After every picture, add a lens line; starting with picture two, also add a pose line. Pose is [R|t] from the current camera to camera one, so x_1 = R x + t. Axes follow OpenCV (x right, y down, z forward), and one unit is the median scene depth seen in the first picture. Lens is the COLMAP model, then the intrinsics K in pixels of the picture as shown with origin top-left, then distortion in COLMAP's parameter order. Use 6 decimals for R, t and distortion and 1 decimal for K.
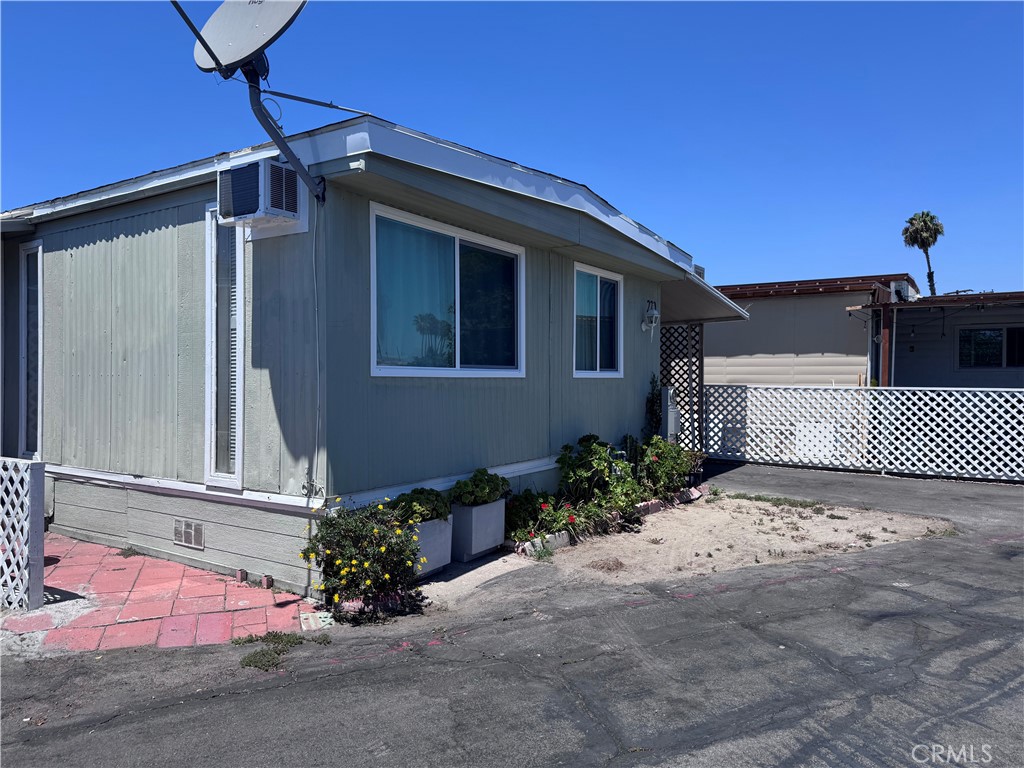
lens RADIAL K [[716.1, 0, 507.7], [0, 716.1, 379.3], [0, 0, 1]] dist [0.031576, -0.039917]
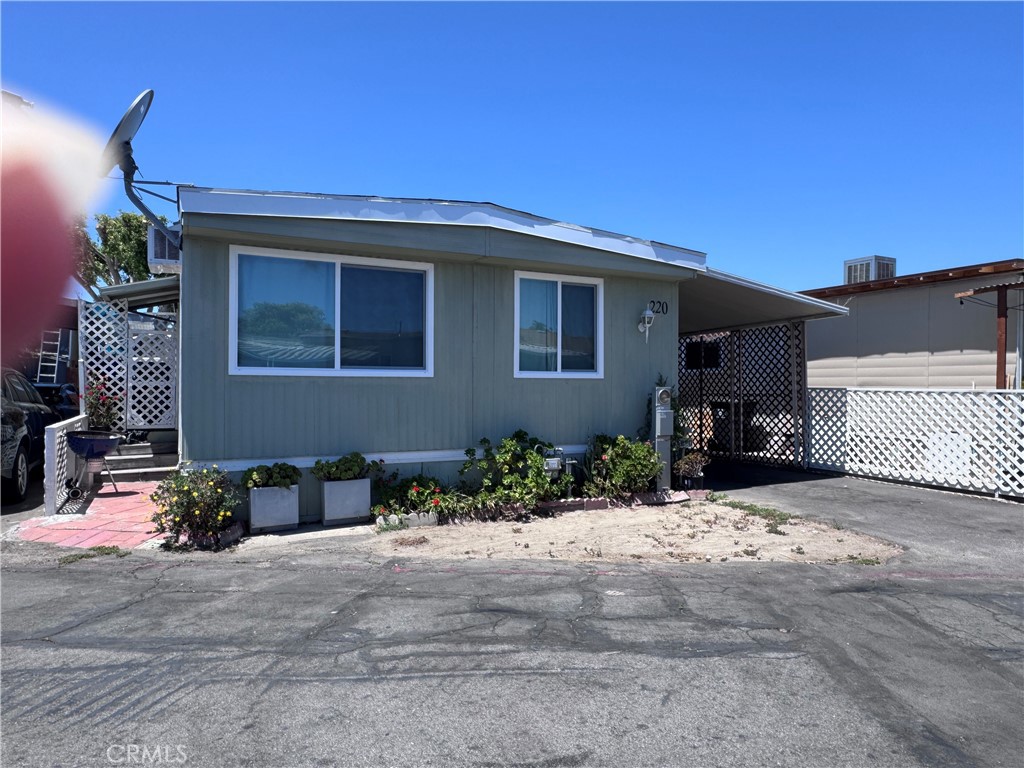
lens RADIAL K [[652.9, 0, 511.8], [0, 652.9, 386.1], [0, 0, 1]] dist [-0.013696, 0.008169]
pose [[0.868096, -0.000800, -0.496397, 0.684888], [-0.000911, 0.999994, -0.003205, 0.016256], [0.496396, 0.003235, 0.868090, 0.161965]]
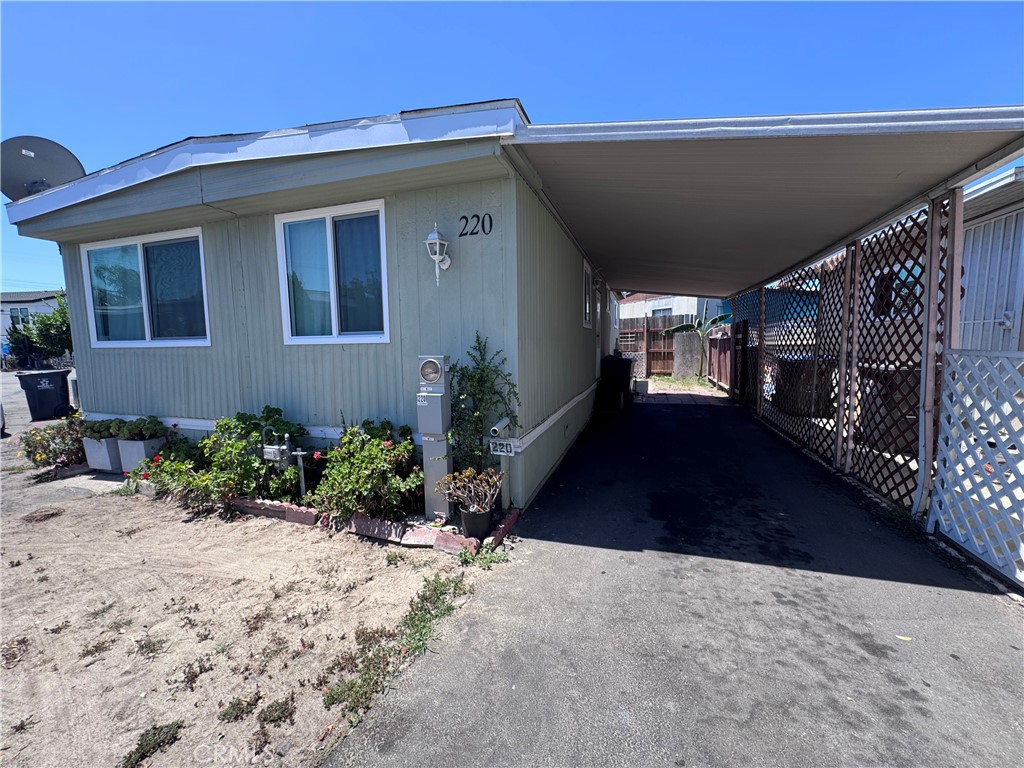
lens RADIAL K [[408.6, 0, 510.5], [0, 408.6, 385.1], [0, 0, 1]] dist [-0.005679, 0.001030]
pose [[0.264586, 0.093001, -0.959867, 0.807931], [0.015233, 0.994812, 0.100585, 0.001539], [0.964242, -0.041235, 0.261796, 1.347080]]
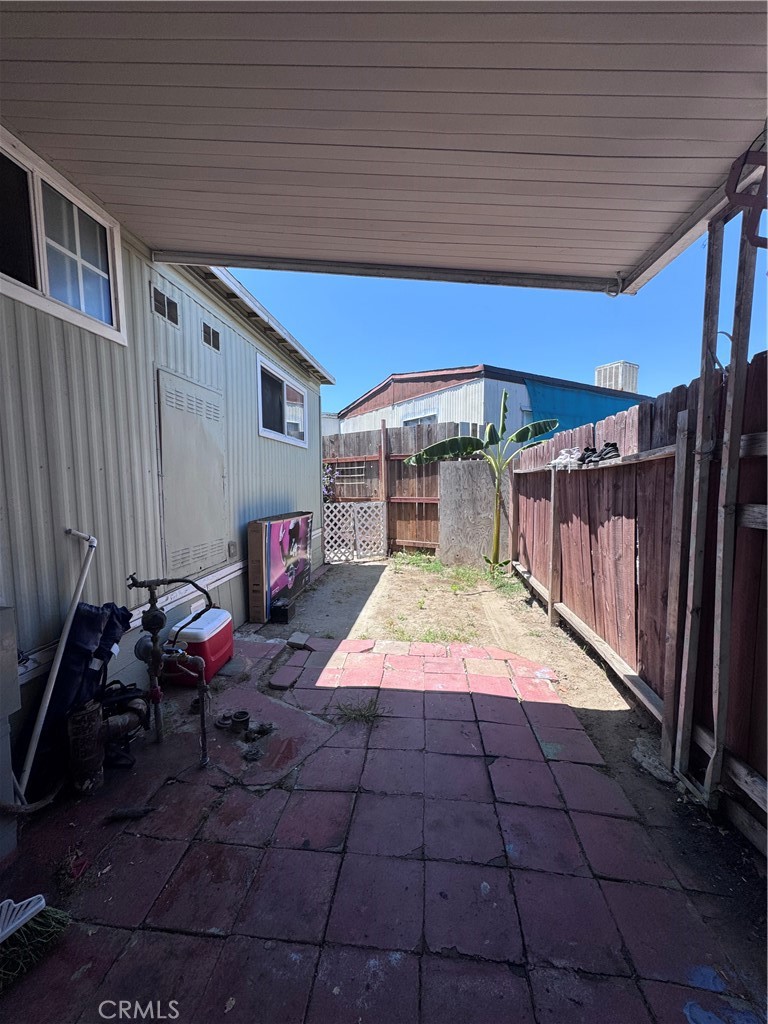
lens RADIAL K [[408.6, 0, 385.0], [0, 408.6, 512.4], [0, 0, 1]] dist [-0.005679, 0.001030]
pose [[0.459213, 0.063939, -0.886022, -0.289258], [0.003595, 0.997264, 0.073830, 0.006758], [0.888319, -0.037089, 0.457727, 2.227813]]
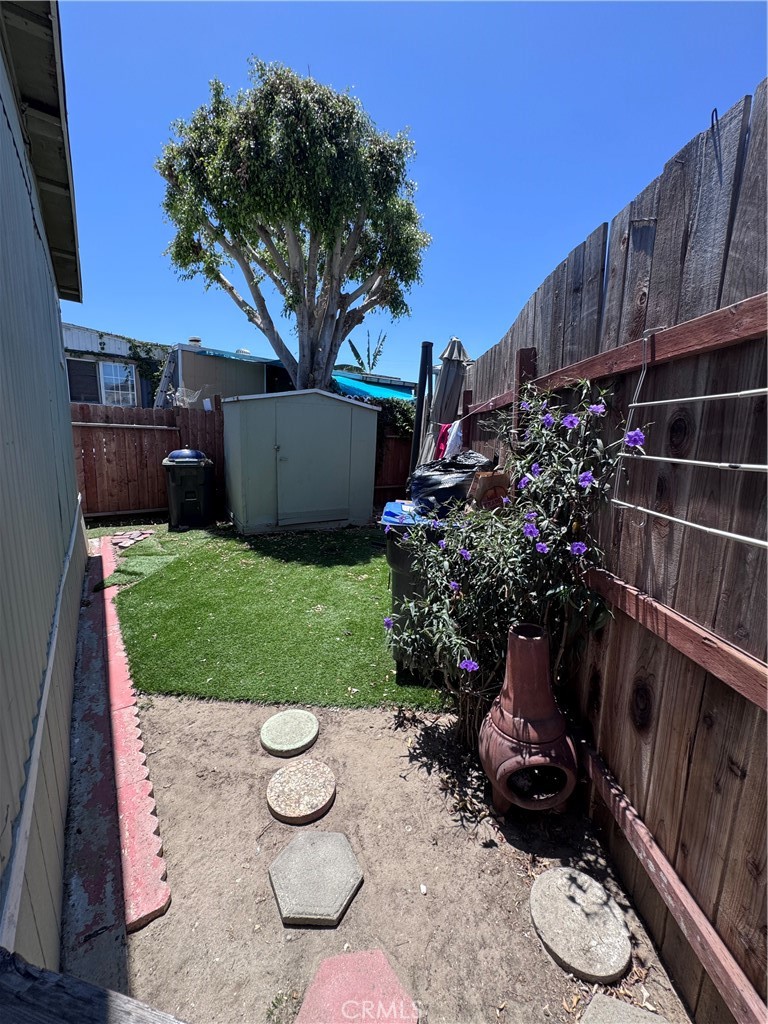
lens RADIAL K [[408.6, 0, 385.0], [0, 408.6, 509.2], [0, 0, 1]] dist [-0.005679, 0.001030]
pose [[-0.392887, 0.151467, -0.907027, -1.293232], [-0.016814, 0.984994, 0.171770, -0.019897], [0.919433, 0.082737, -0.384444, 2.657320]]
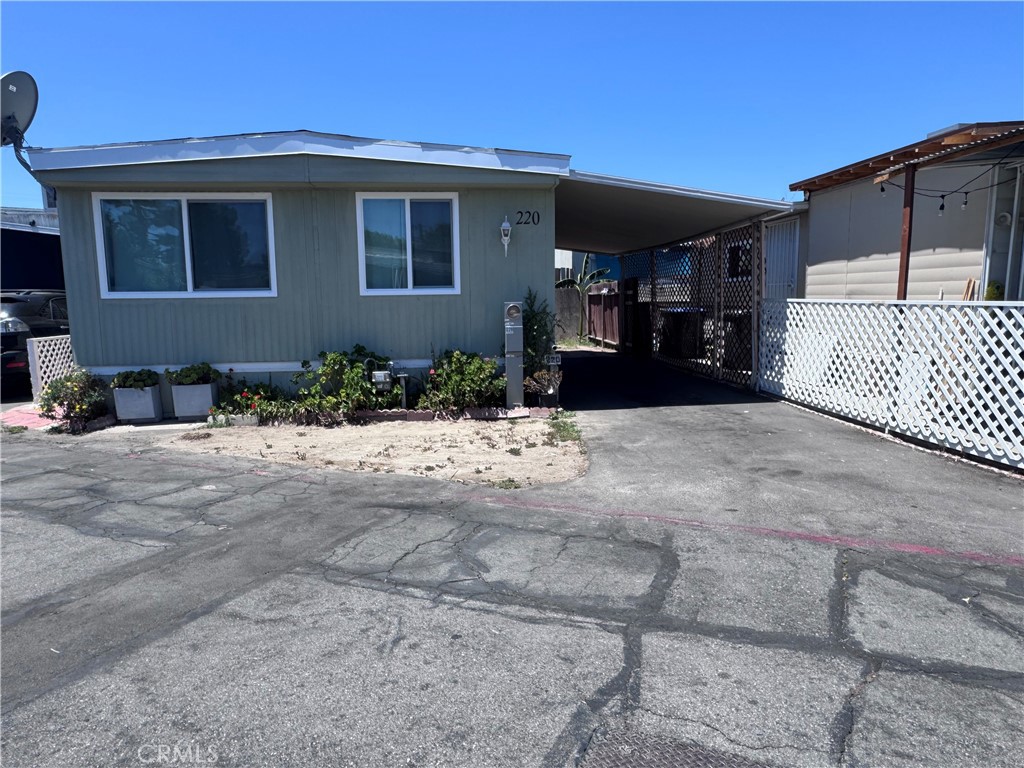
lens RADIAL K [[652.9, 0, 512.3], [0, 652.9, 384.3], [0, 0, 1]] dist [-0.013696, 0.008169]
pose [[0.630676, 0.090629, -0.770736, 1.267541], [0.013588, 0.991716, 0.127732, 0.010609], [0.775928, -0.091030, 0.624219, 0.610641]]
